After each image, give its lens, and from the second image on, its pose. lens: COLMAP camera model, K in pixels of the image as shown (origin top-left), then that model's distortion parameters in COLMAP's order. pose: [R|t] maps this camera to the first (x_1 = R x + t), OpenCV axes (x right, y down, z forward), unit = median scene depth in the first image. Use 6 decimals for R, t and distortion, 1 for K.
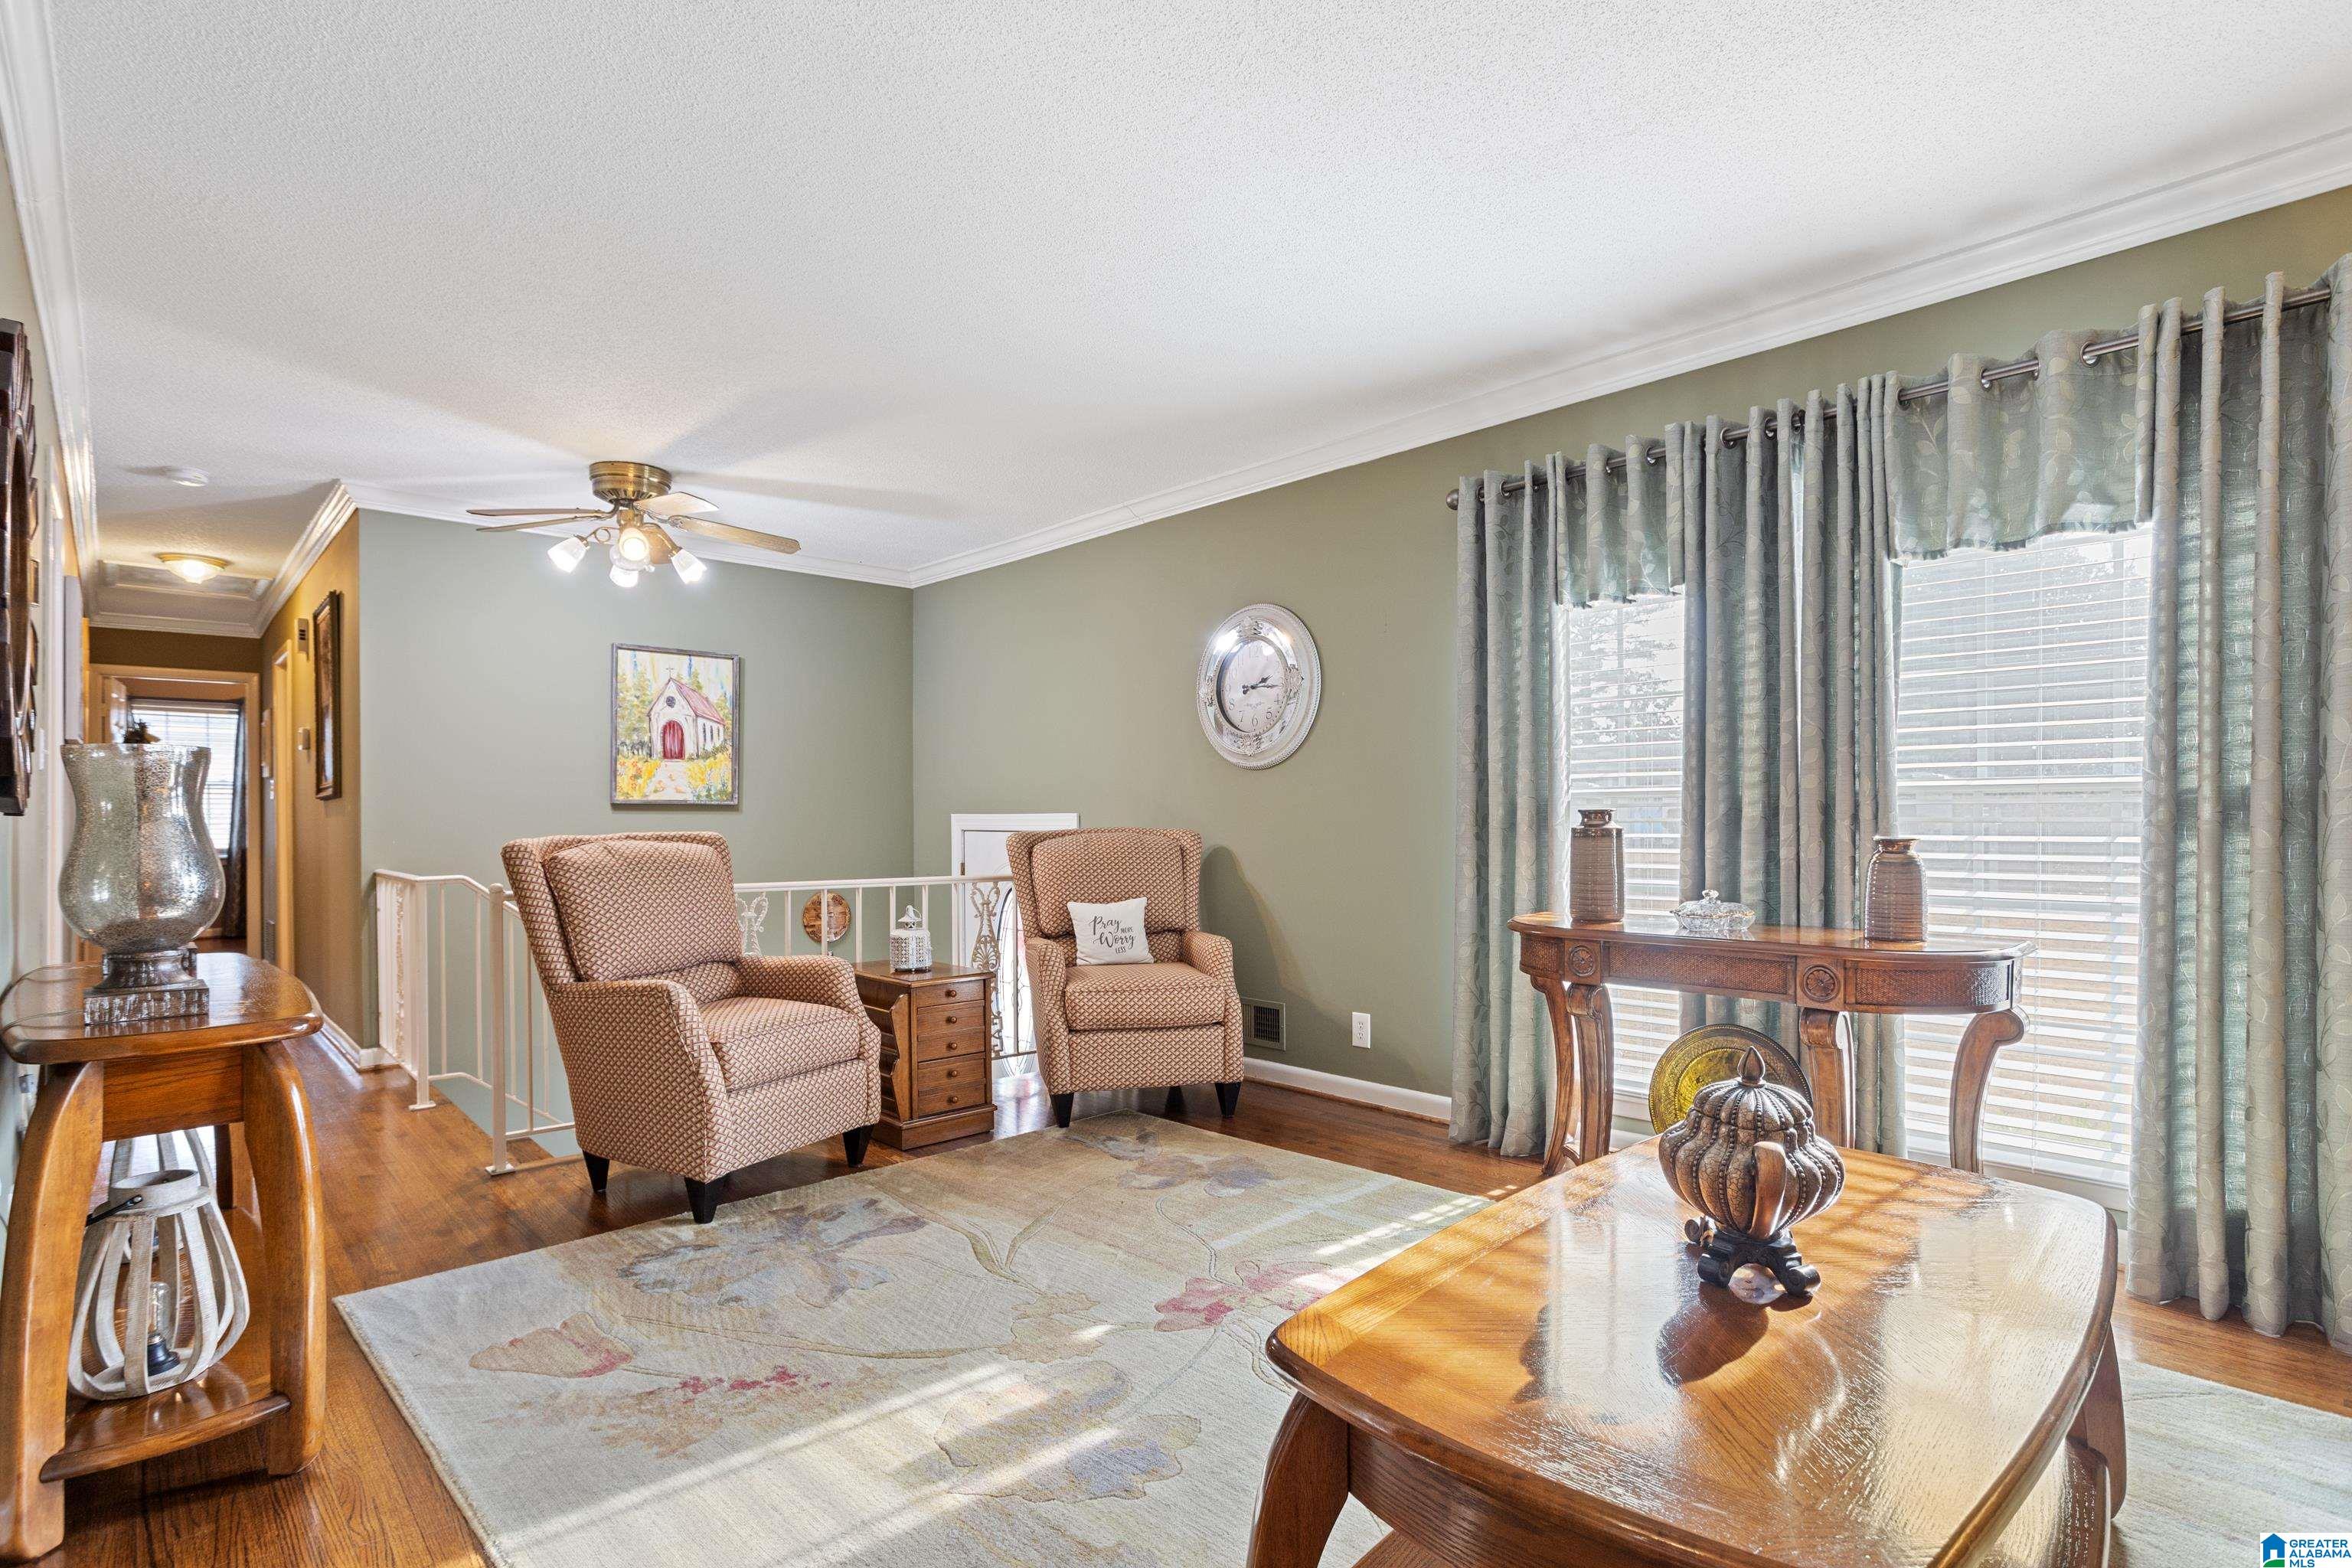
lens RADIAL K [[1138.7, 0, 1176.1], [0, 1138.7, 799.0], [0, 0, 1]] dist [-0.046964, 0.025049]
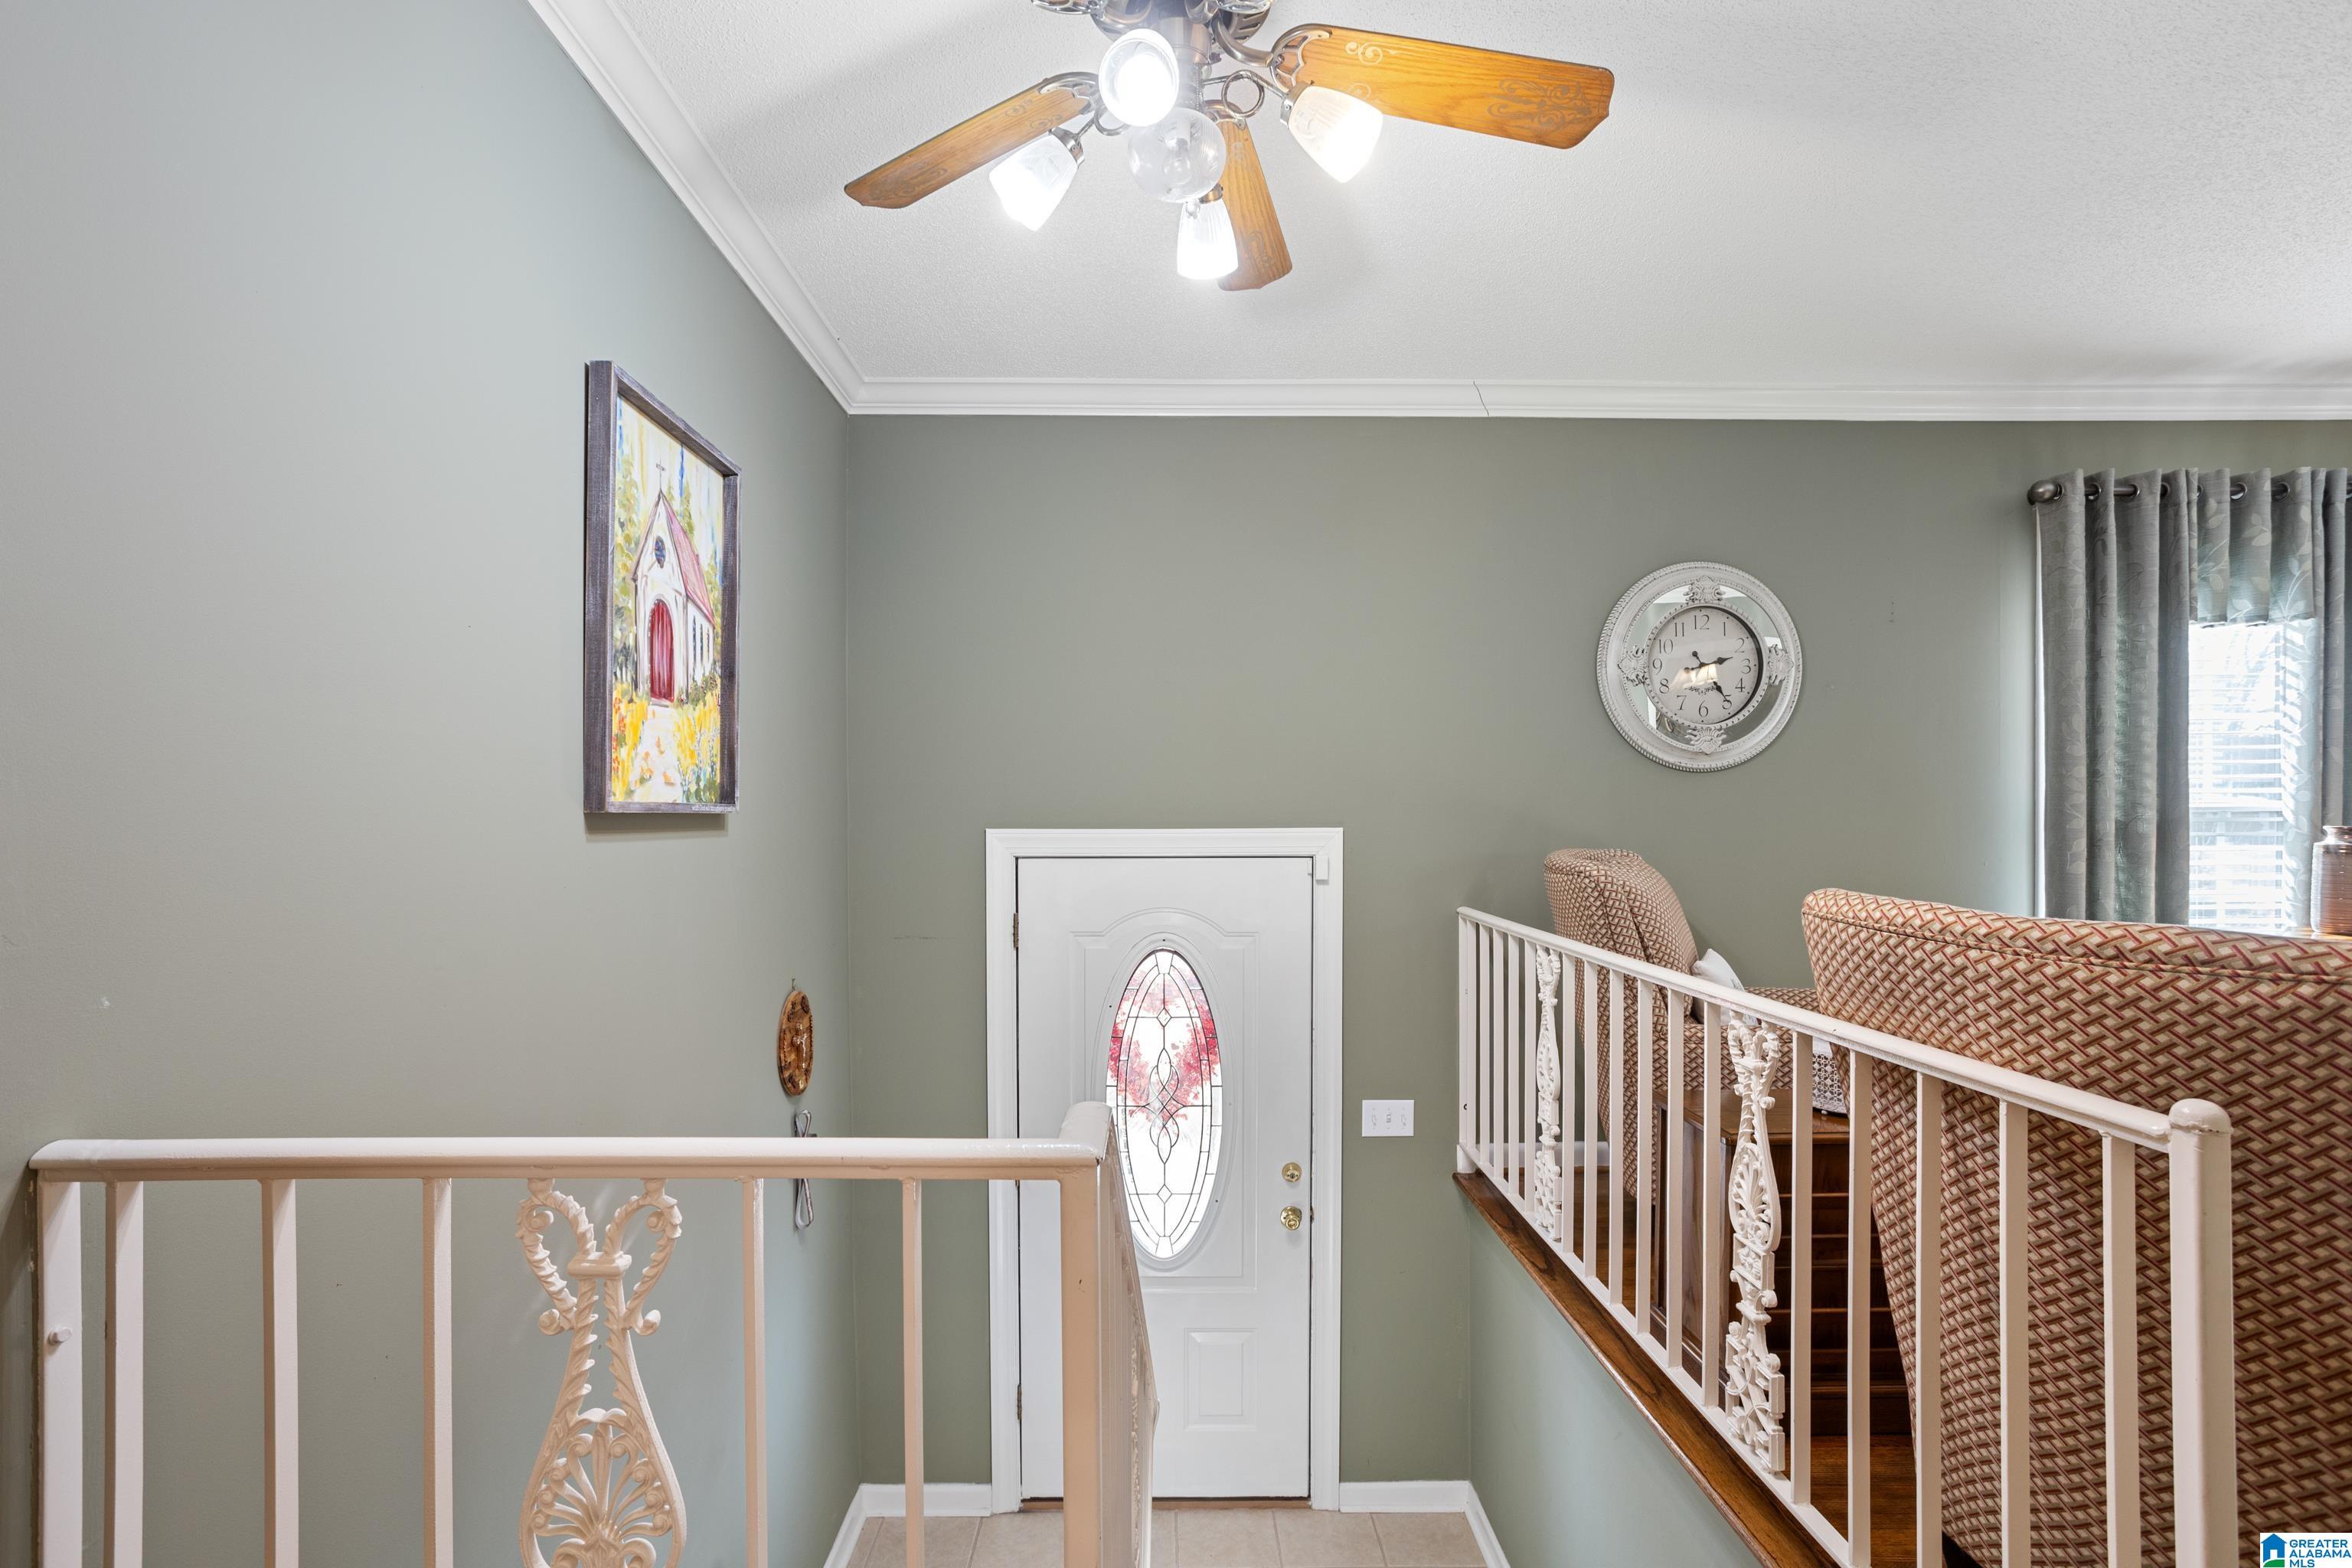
lens RADIAL K [[1138.7, 0, 1176.1], [0, 1138.7, 799.0], [0, 0, 1]] dist [-0.046964, 0.025049]
pose [[0.684497, 0.010713, 0.728937, -0.808317], [-0.010348, 0.999934, -0.004978, -0.000661], [-0.728942, -0.004136, 0.684563, 0.799137]]
